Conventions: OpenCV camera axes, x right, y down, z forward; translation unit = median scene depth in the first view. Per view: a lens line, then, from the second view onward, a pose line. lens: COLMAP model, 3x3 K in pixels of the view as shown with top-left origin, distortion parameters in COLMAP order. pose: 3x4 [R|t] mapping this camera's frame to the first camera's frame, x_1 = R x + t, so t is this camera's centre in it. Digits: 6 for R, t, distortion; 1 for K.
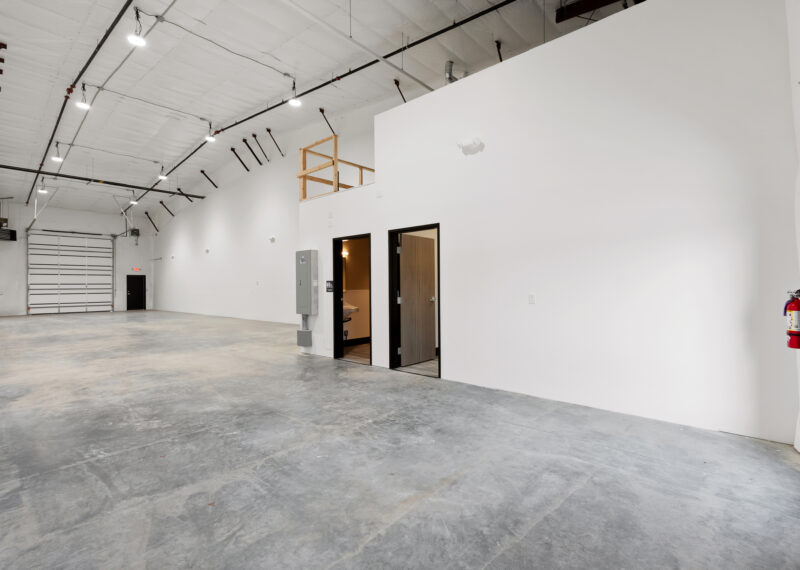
lens RADIAL K [[383.1, 0, 398.6], [0, 383.1, 285.0], [0, 0, 1]] dist [-0.003655, -0.000124]
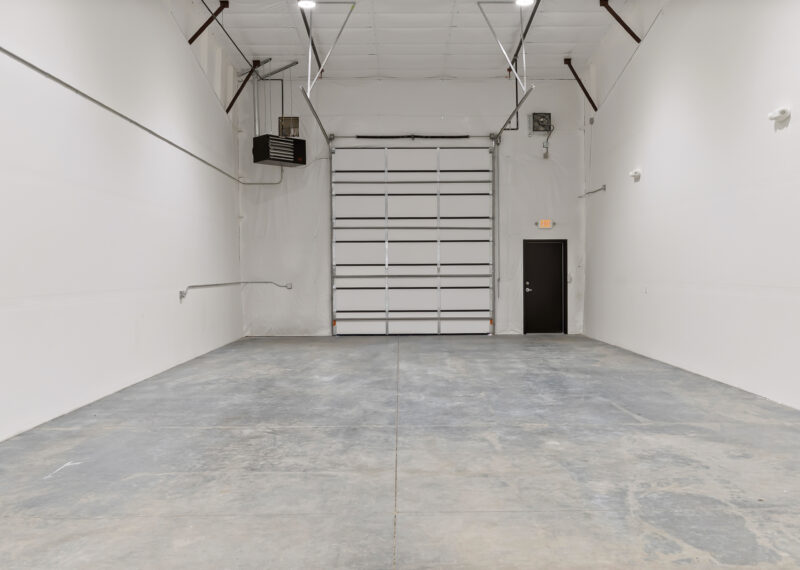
lens RADIAL K [[737.2, 0, 405.8], [0, 737.2, 265.1], [0, 0, 1]] dist [0.020781, 0.000000]
pose [[0.679831, 0.000032, -0.733368, -0.267985], [0.002669, 0.999993, 0.002517, -0.003278], [0.733364, -0.003669, 0.679827, 0.437464]]
